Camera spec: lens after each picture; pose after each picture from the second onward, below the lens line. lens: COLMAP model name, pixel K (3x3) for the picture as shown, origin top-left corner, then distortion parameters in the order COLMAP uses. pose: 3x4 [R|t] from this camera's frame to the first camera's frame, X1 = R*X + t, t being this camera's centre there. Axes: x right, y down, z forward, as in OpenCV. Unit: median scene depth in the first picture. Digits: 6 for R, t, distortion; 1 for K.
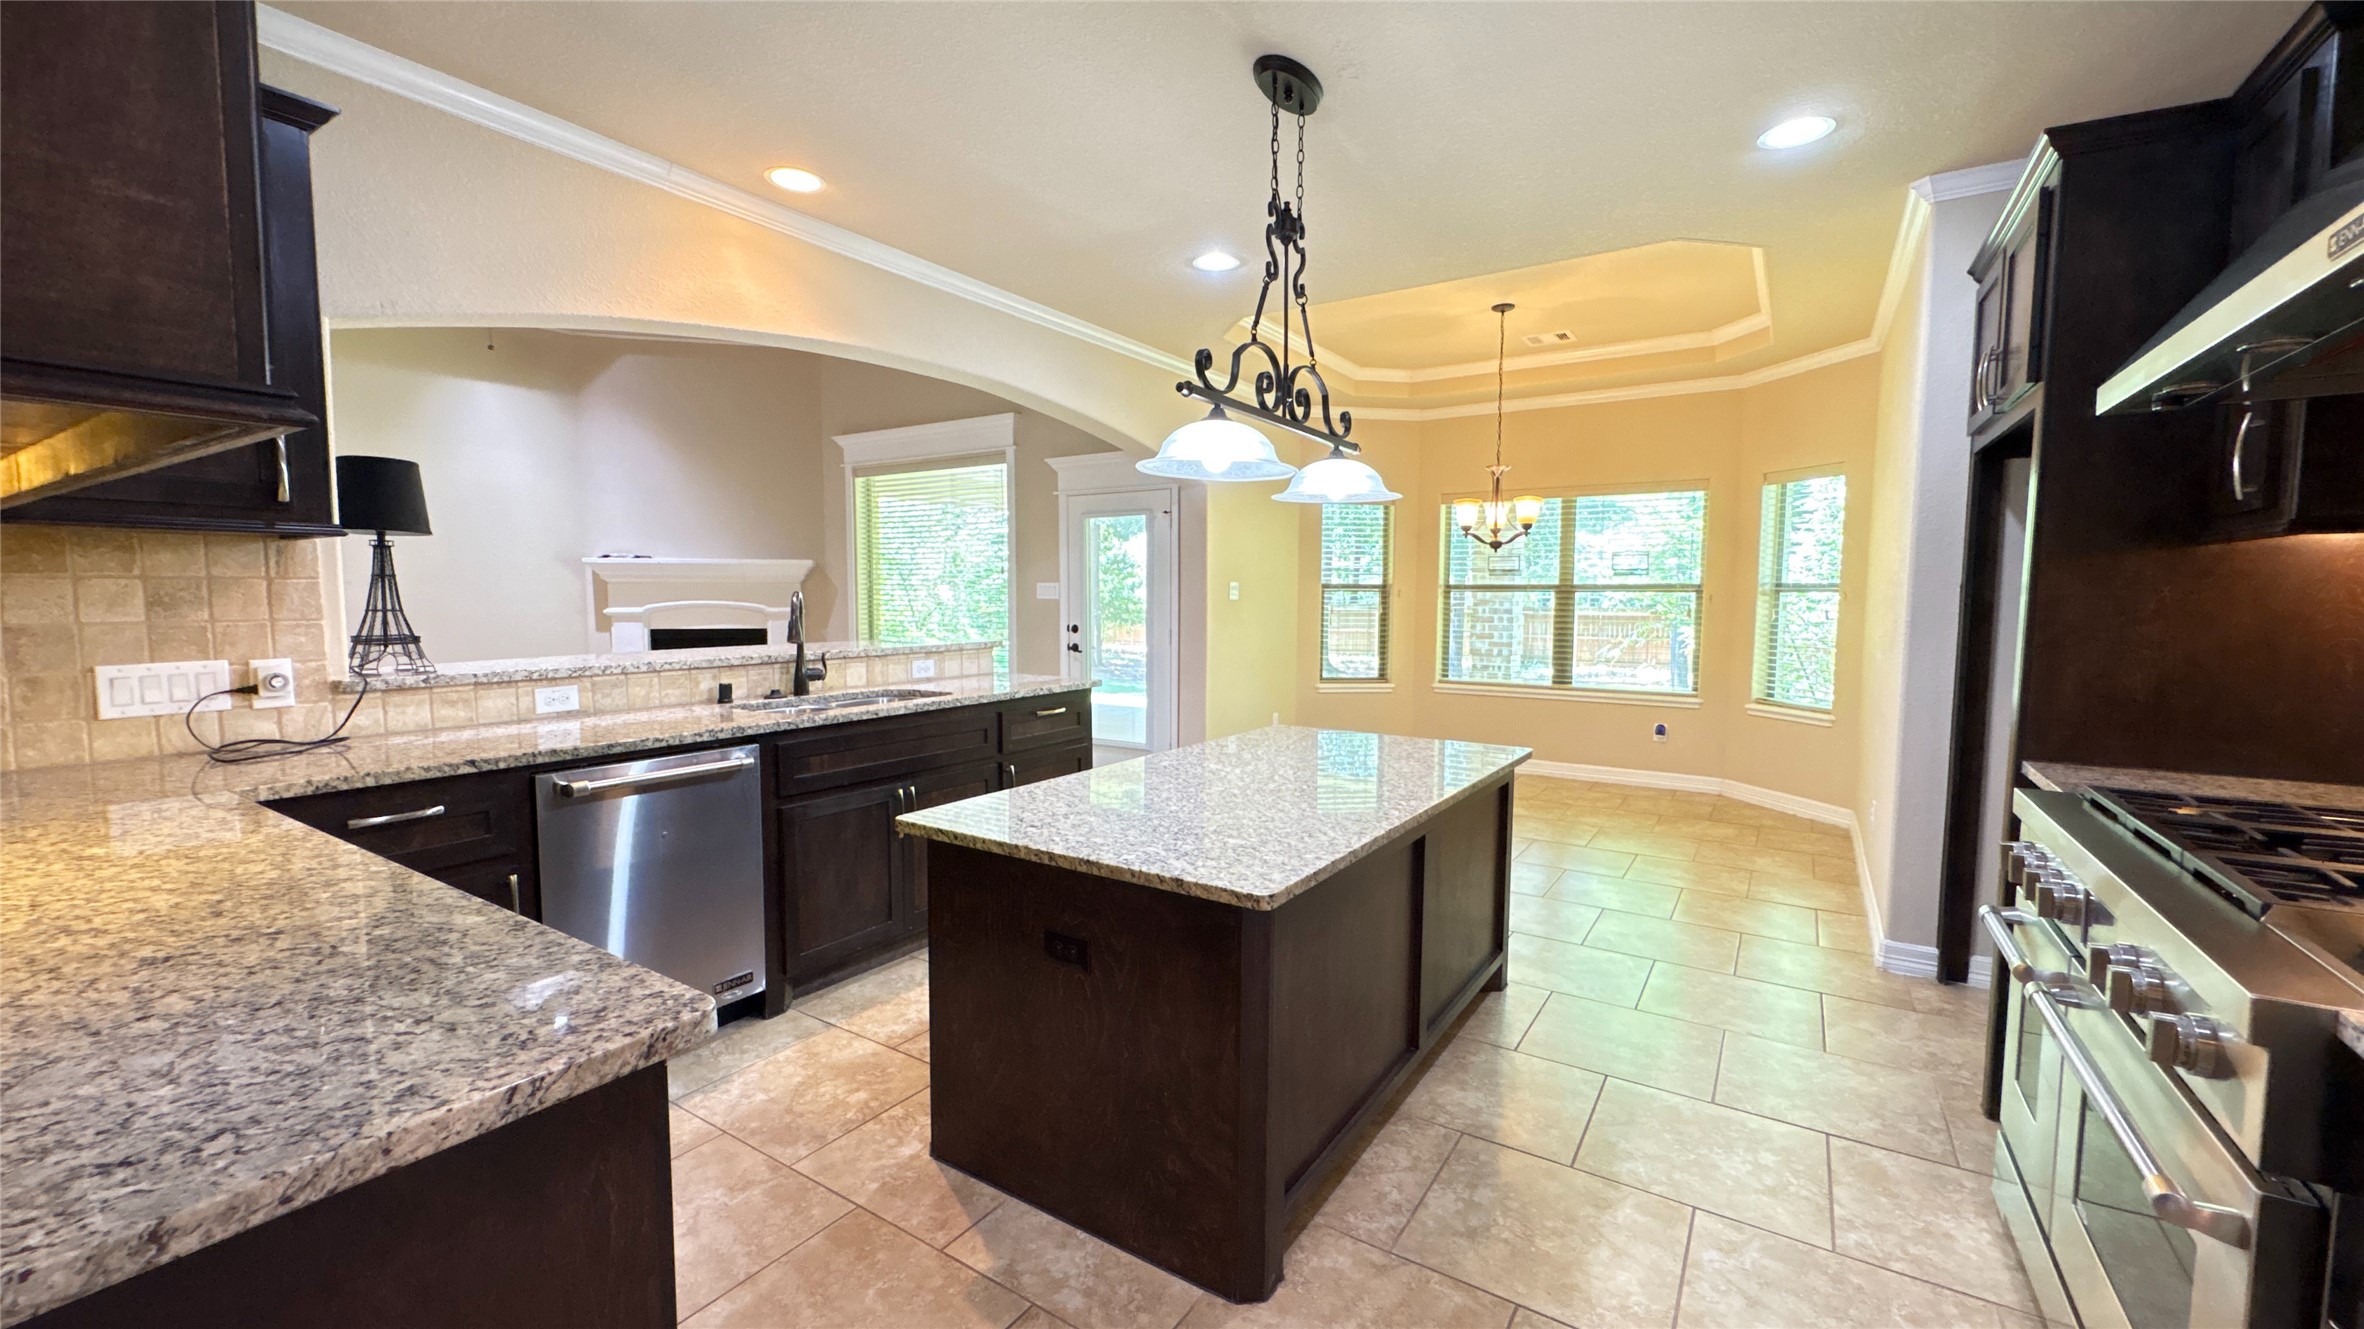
lens RADIAL K [[967.1, 0, 1182.0], [0, 967.1, 664.5], [0, 0, 1]] dist [-0.000610, -0.000008]
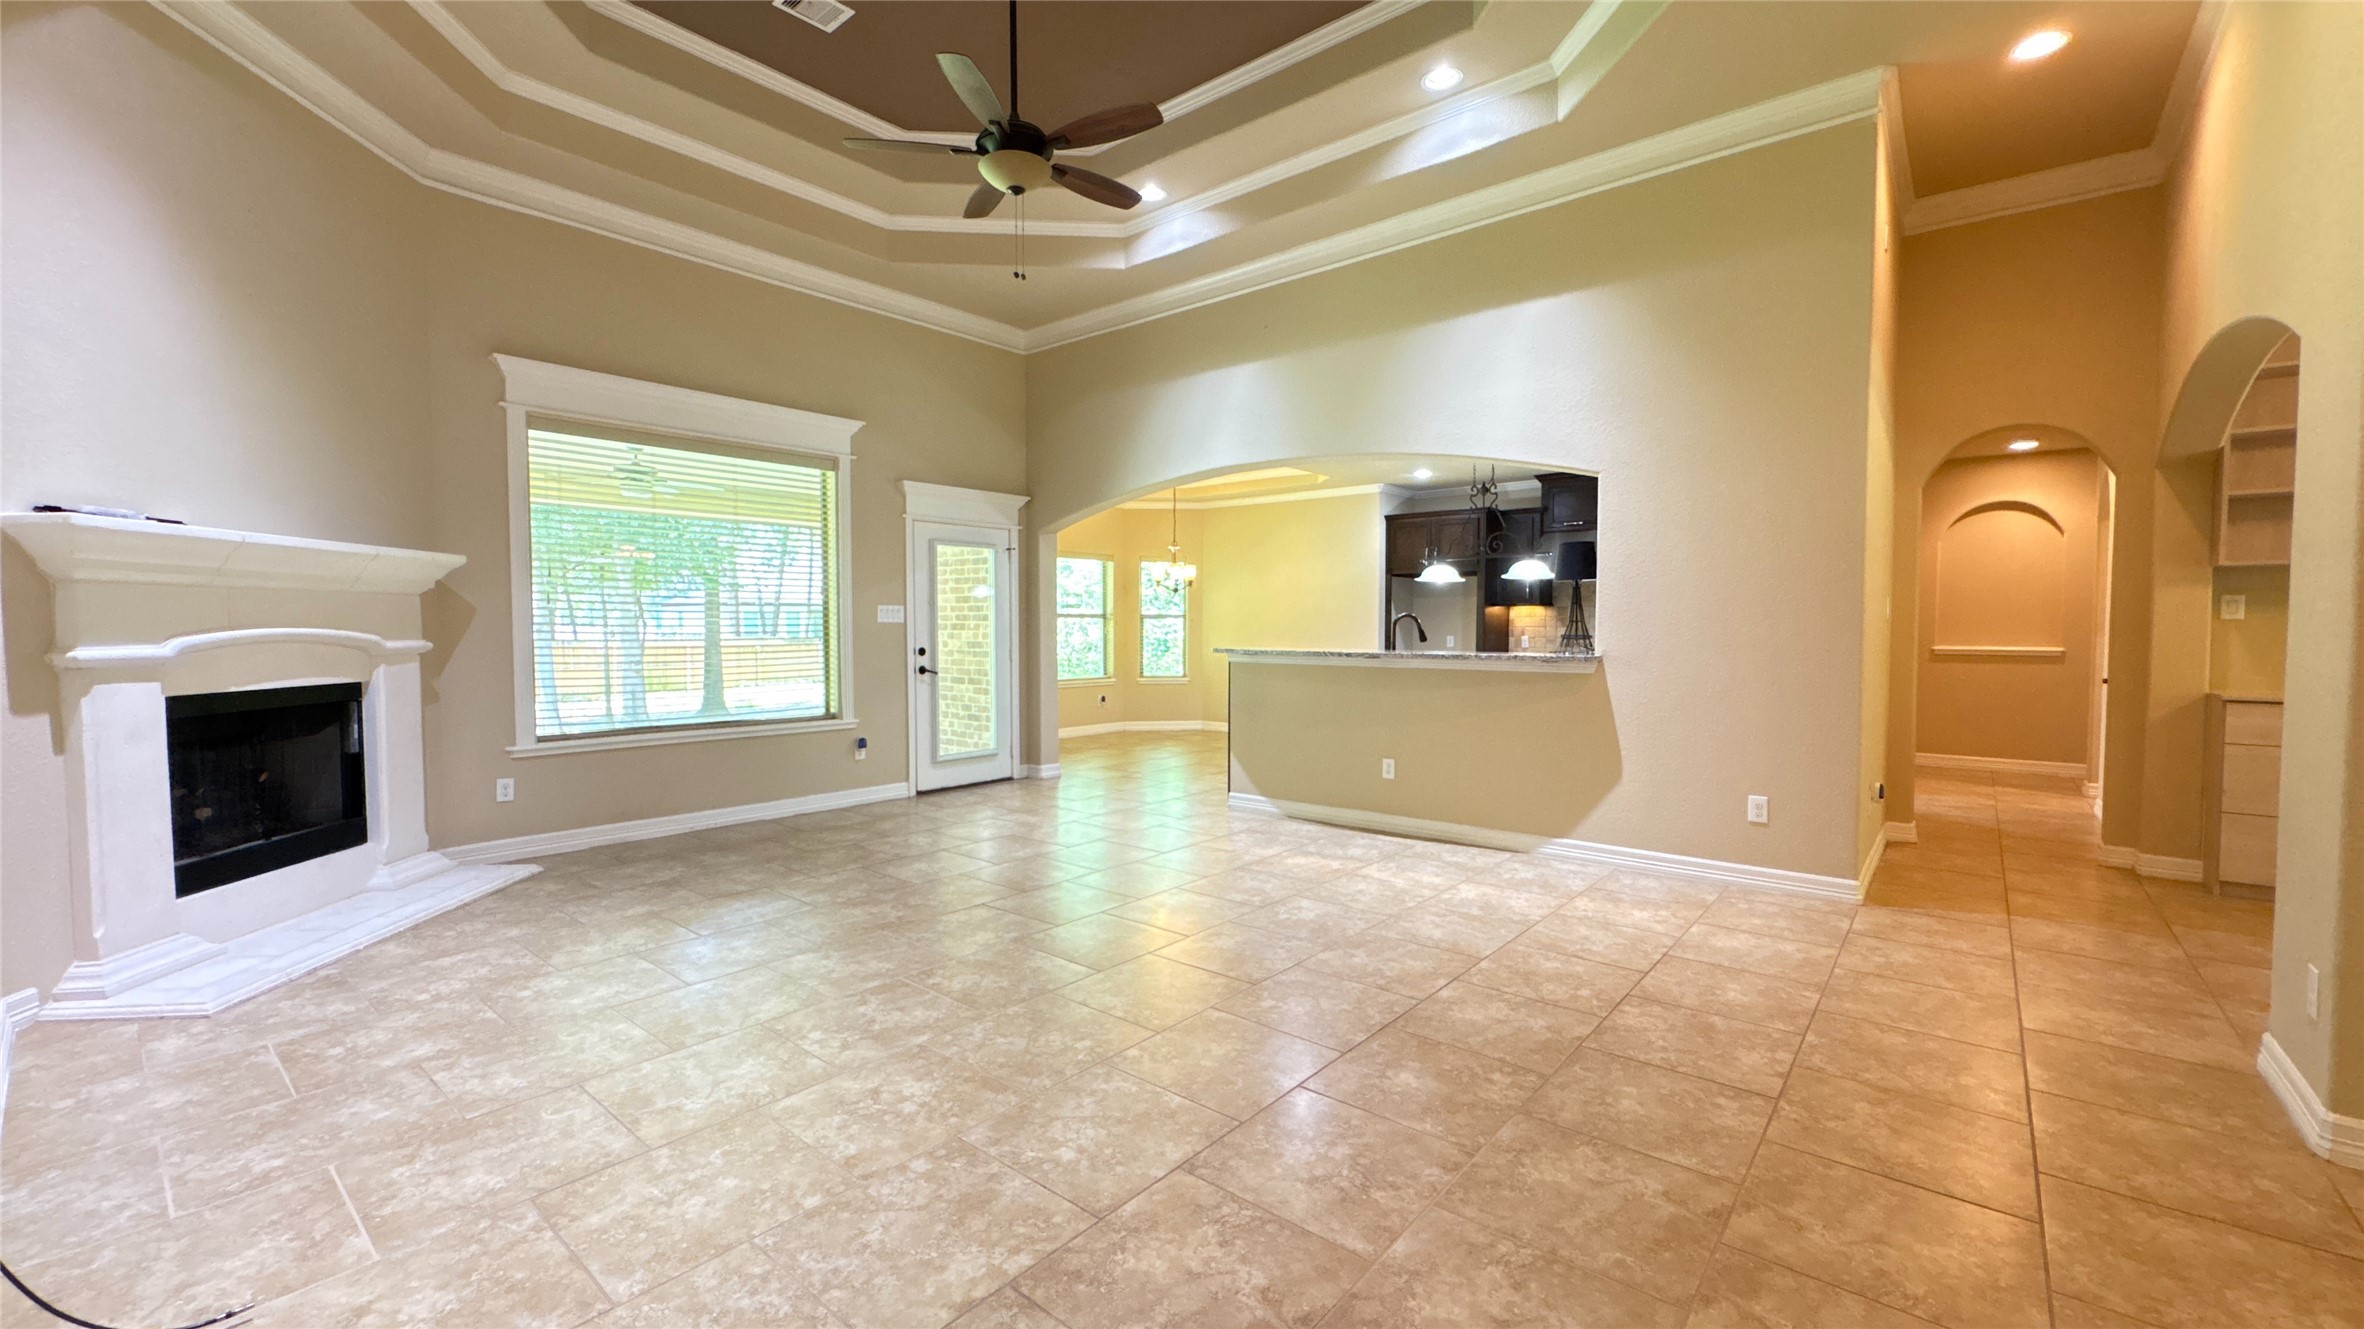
lens RADIAL K [[941.2, 0, 1180.2], [0, 941.2, 662.8], [0, 0, 1]] dist [-0.000067, 0.000089]
pose [[0.117986, -0.041364, 0.992153, -0.923265], [0.075274, 0.996630, 0.032599, -0.032219], [-0.990158, 0.070837, 0.120702, 0.537234]]
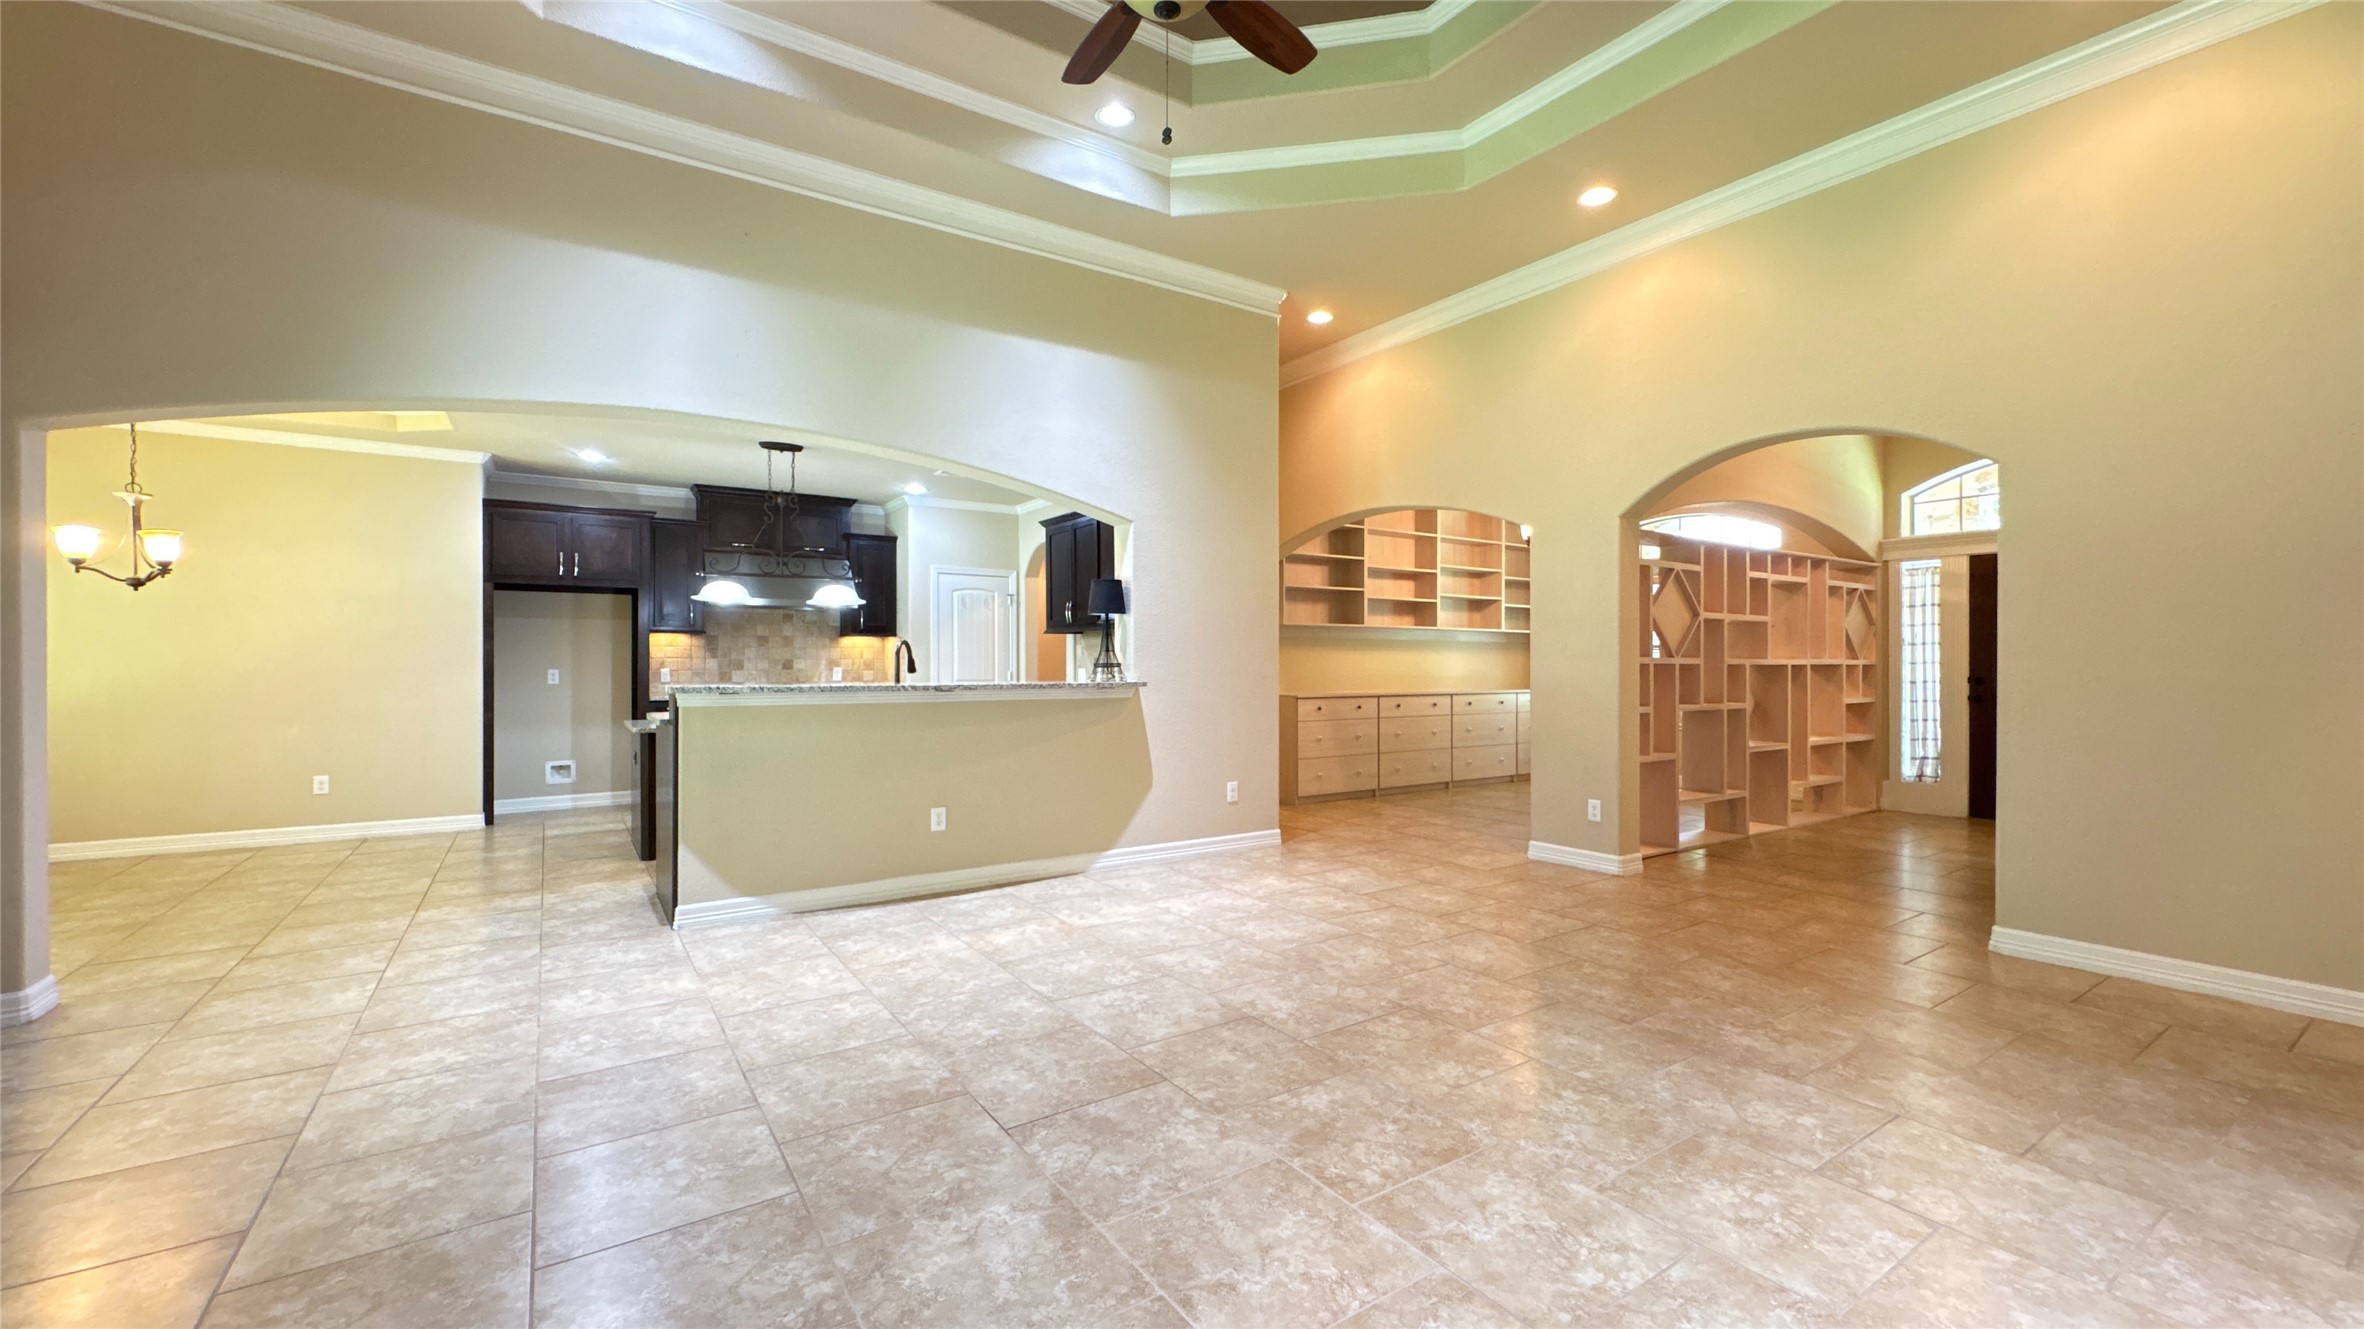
lens RADIAL K [[941.2, 0, 1180.2], [0, 941.2, 662.8], [0, 0, 1]] dist [-0.000067, 0.000089]
pose [[-0.921868, -0.003513, 0.387489, -0.592518], [0.026658, 0.997015, 0.072460, -0.059177], [-0.386587, 0.077129, -0.919022, 0.960302]]
